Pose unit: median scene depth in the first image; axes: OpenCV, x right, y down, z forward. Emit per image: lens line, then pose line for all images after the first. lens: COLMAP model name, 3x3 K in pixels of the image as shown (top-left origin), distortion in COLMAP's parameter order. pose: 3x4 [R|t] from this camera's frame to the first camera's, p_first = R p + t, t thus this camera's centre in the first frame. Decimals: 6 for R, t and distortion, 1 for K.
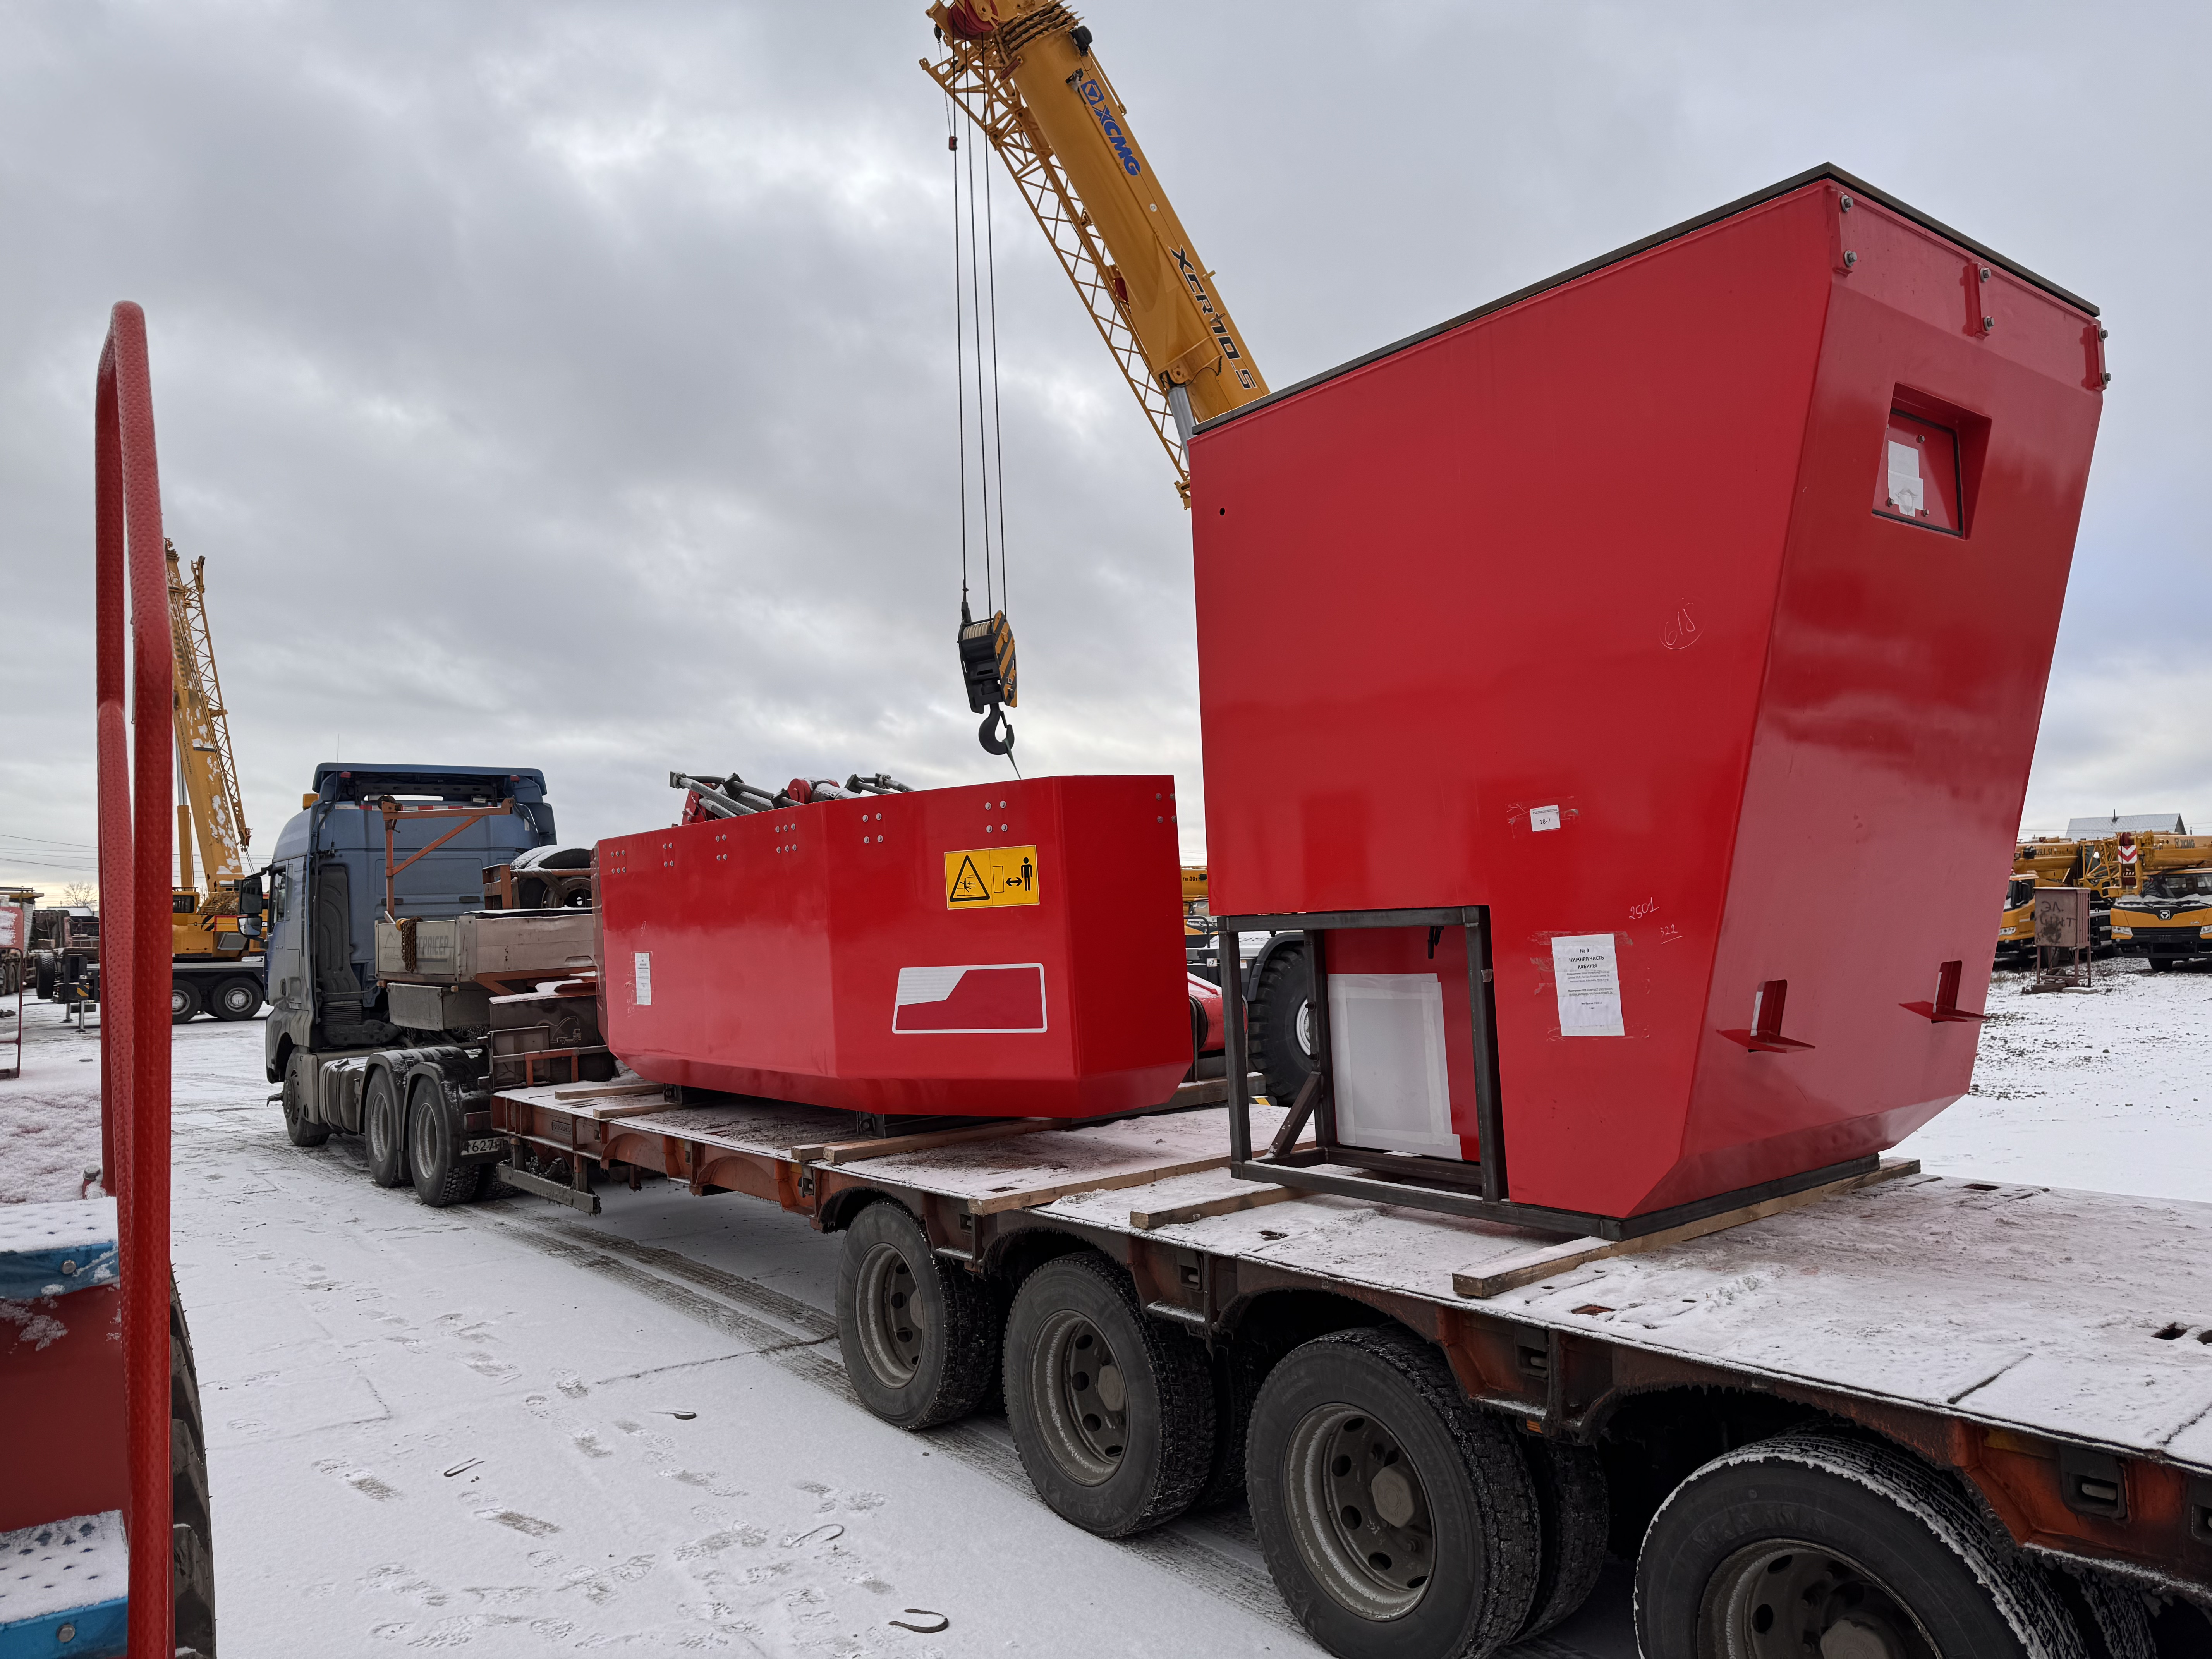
lens RADIAL K [[1491.1, 0, 1106.0], [0, 1491.1, 829.5], [0, 0, 1]] dist [0.078870, -0.114595]
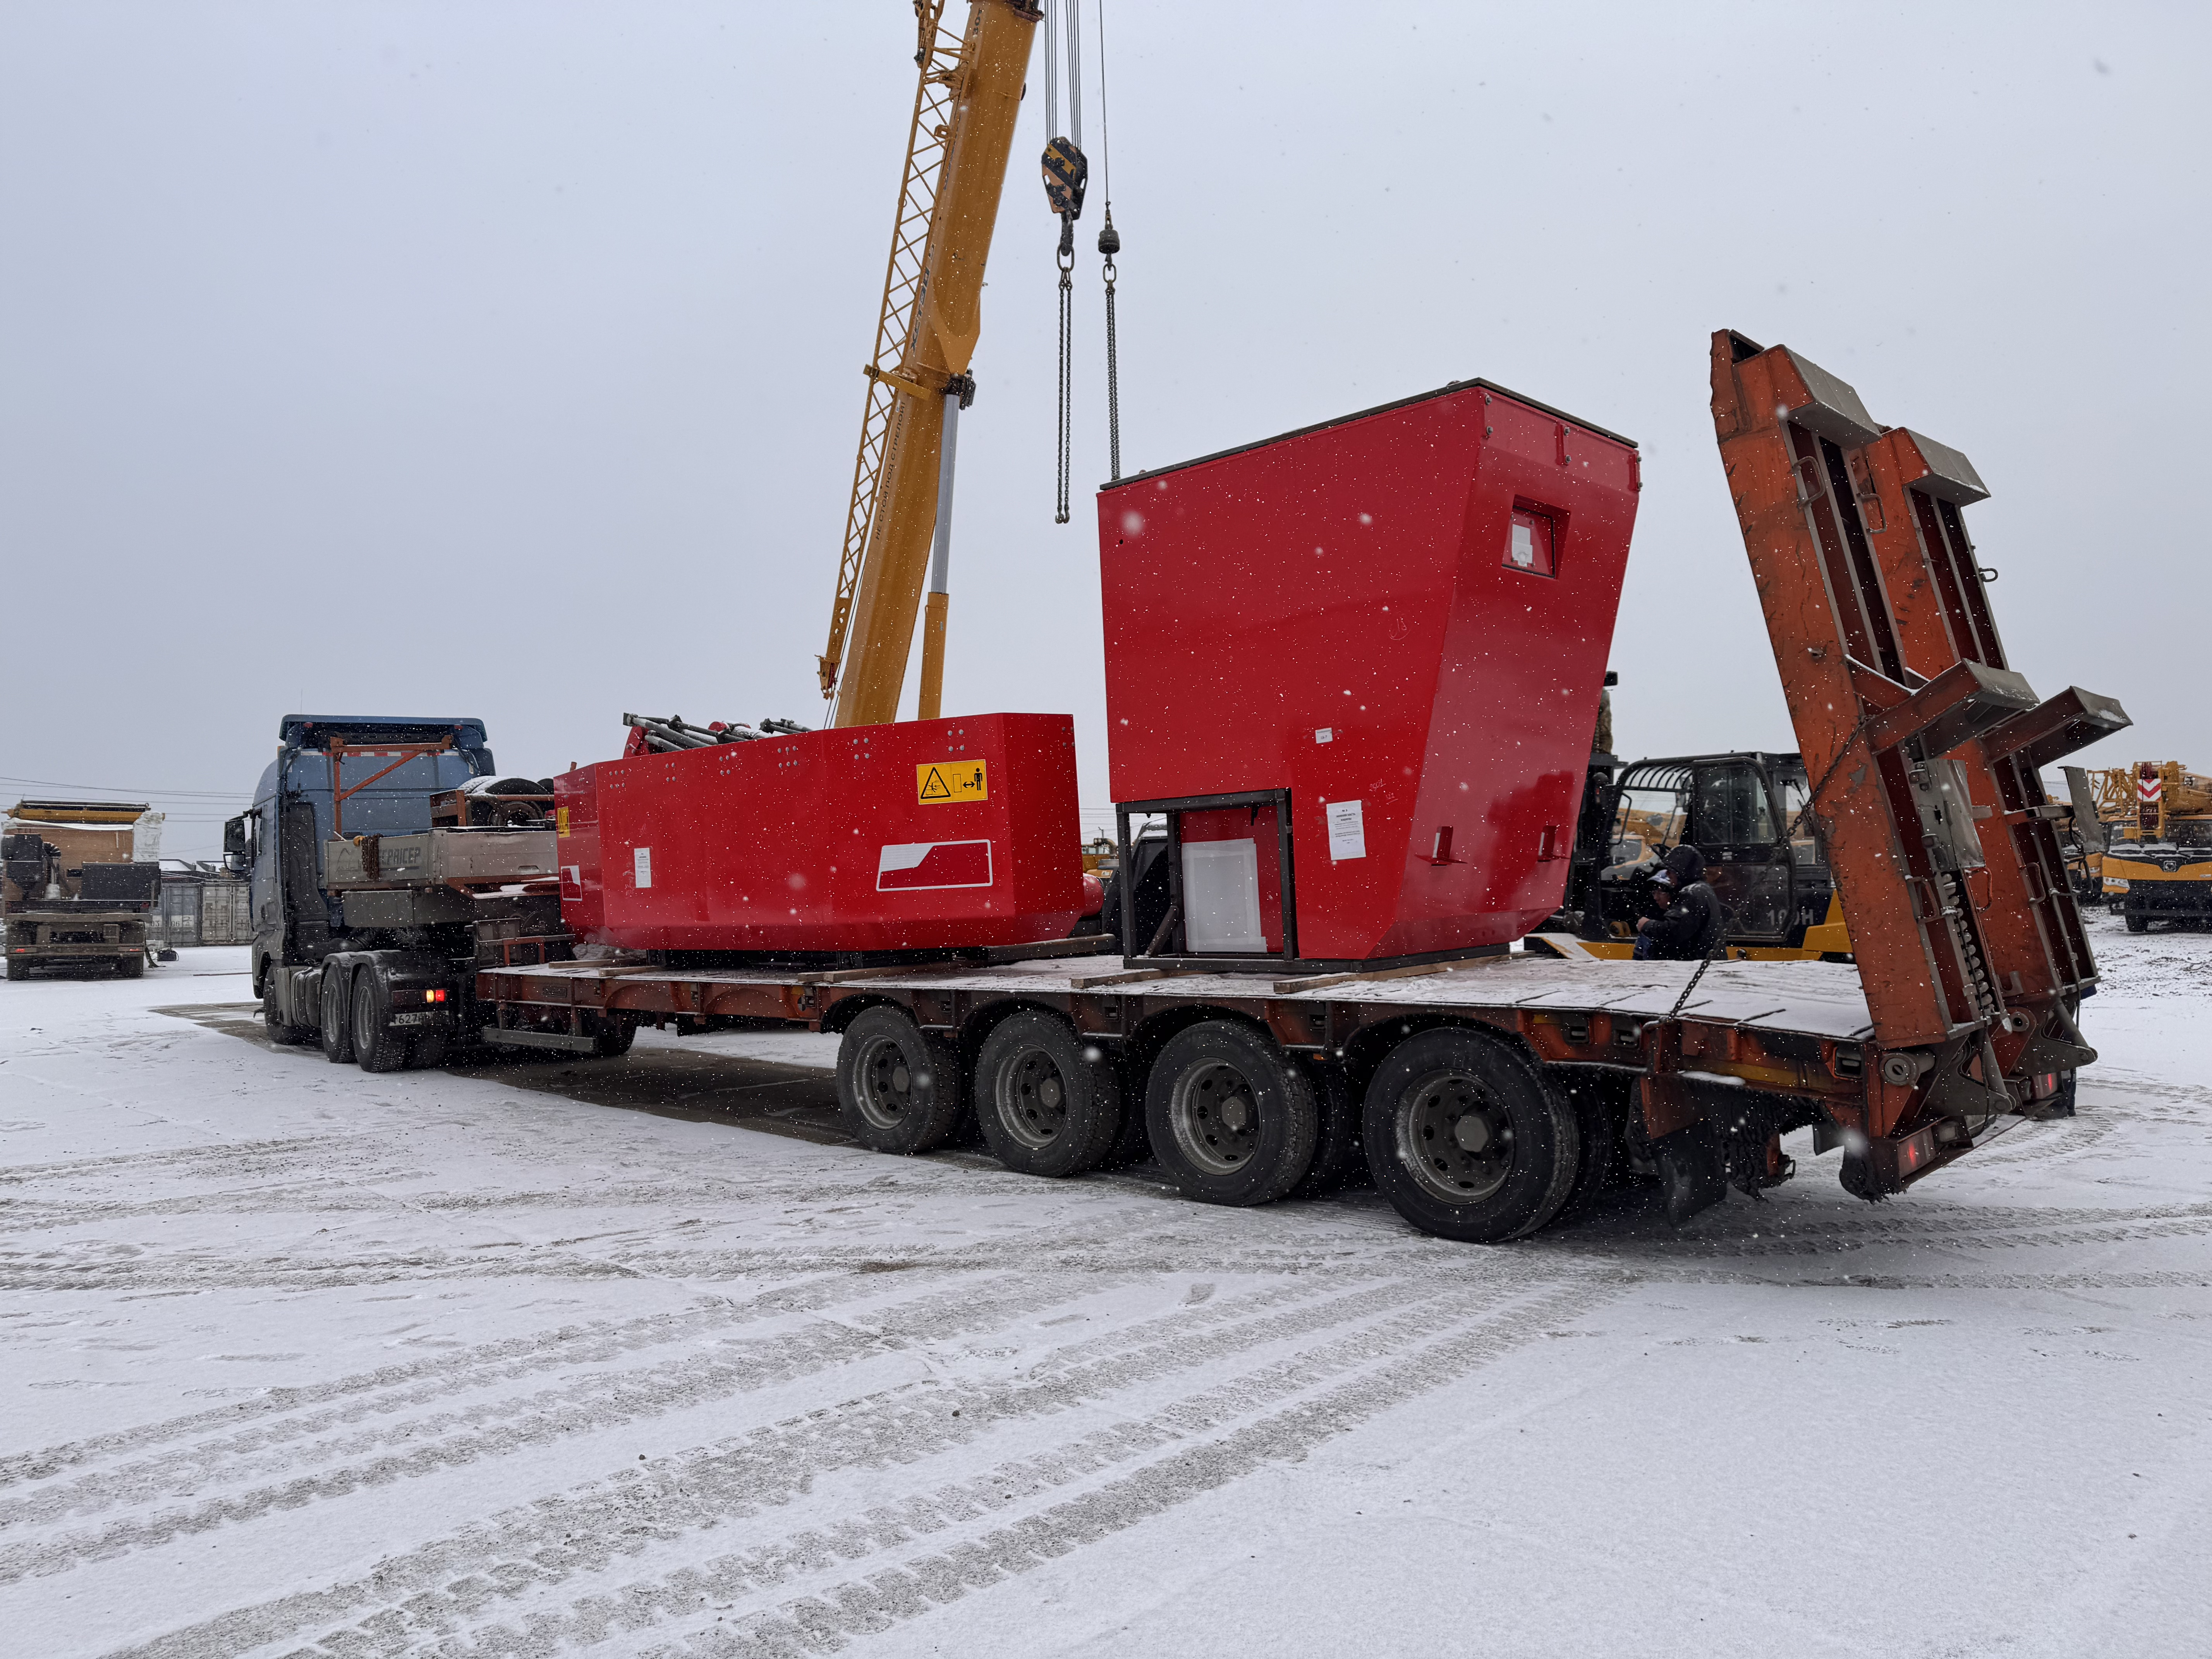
lens RADIAL K [[1491.1, 0, 1106.0], [0, 1491.1, 829.5], [0, 0, 1]] dist [0.078870, -0.114595]
pose [[0.984825, 0.004785, 0.173485, -0.185940], [-0.008287, 0.999776, 0.019467, 0.050195], [-0.173353, -0.020610, 0.984644, -0.482844]]
